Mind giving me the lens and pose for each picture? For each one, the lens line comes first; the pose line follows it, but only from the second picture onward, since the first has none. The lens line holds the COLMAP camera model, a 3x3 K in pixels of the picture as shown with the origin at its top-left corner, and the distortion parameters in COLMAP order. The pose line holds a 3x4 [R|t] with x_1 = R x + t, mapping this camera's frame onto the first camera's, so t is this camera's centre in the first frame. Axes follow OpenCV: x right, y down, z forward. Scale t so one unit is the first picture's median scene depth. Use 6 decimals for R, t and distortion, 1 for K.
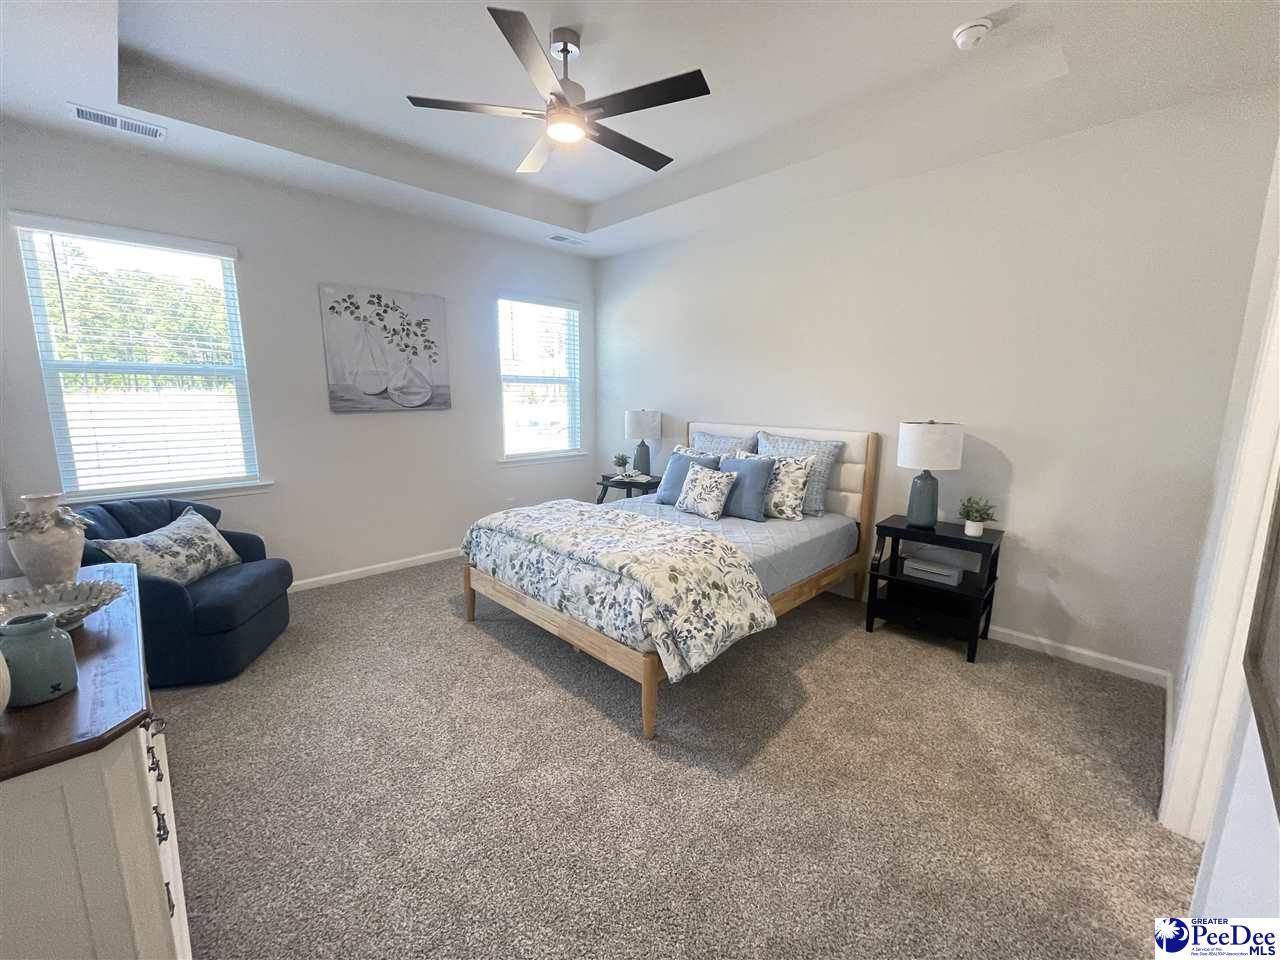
lens RADIAL K [[513.6, 0, 637.3], [0, 513.6, 490.3], [0, 0, 1]] dist [0.000954, 0.000269]
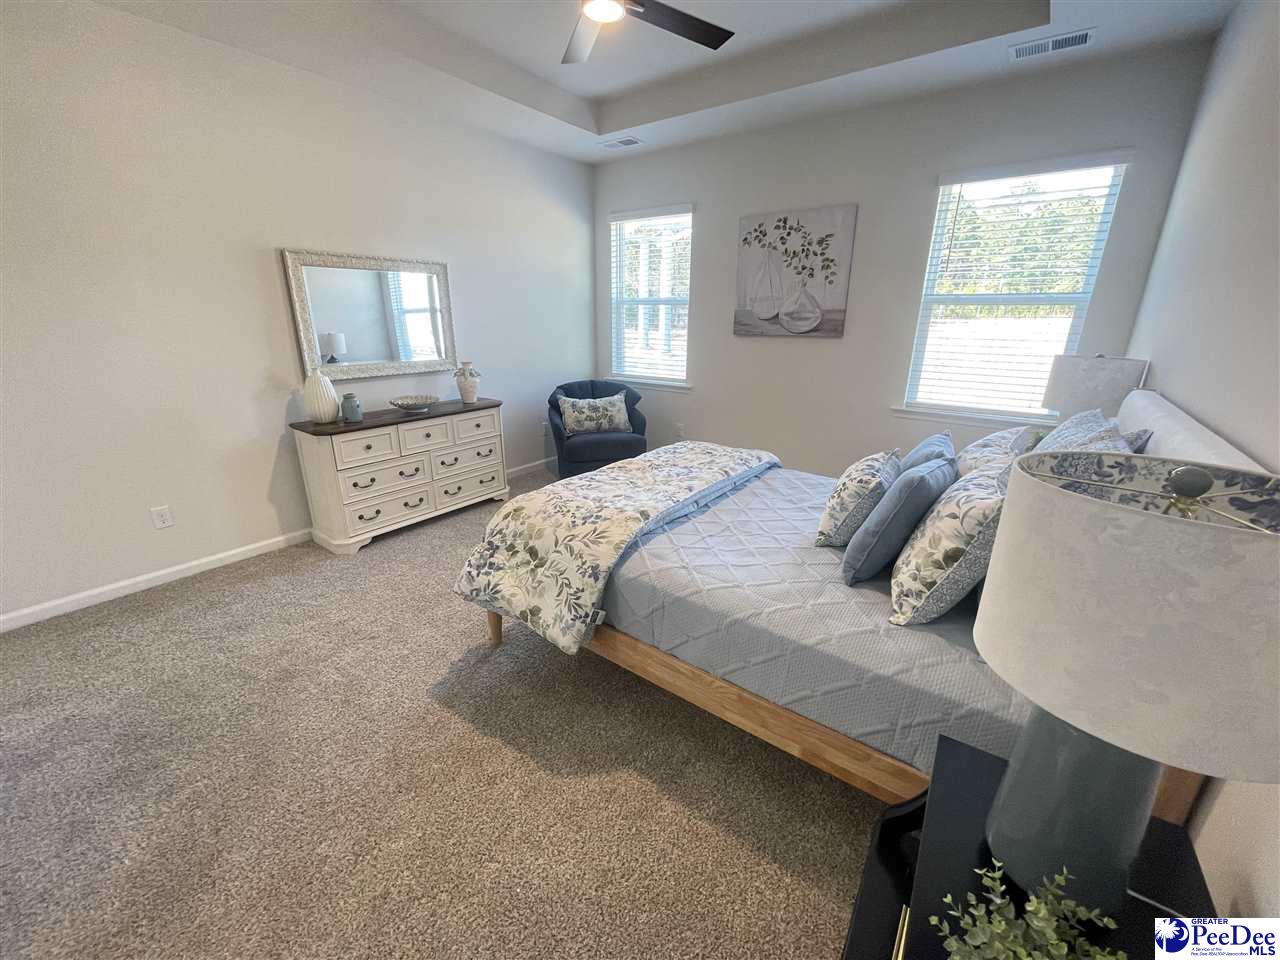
lens RADIAL K [[518.6, 0, 641.1], [0, 518.6, 485.0], [0, 0, 1]] dist [0.001851, 0.000520]
pose [[0.153327, 0.308621, -0.938746, 0.576375], [-0.191487, 0.941252, 0.278169, -0.116099], [0.969445, 0.137107, 0.203417, 0.594019]]
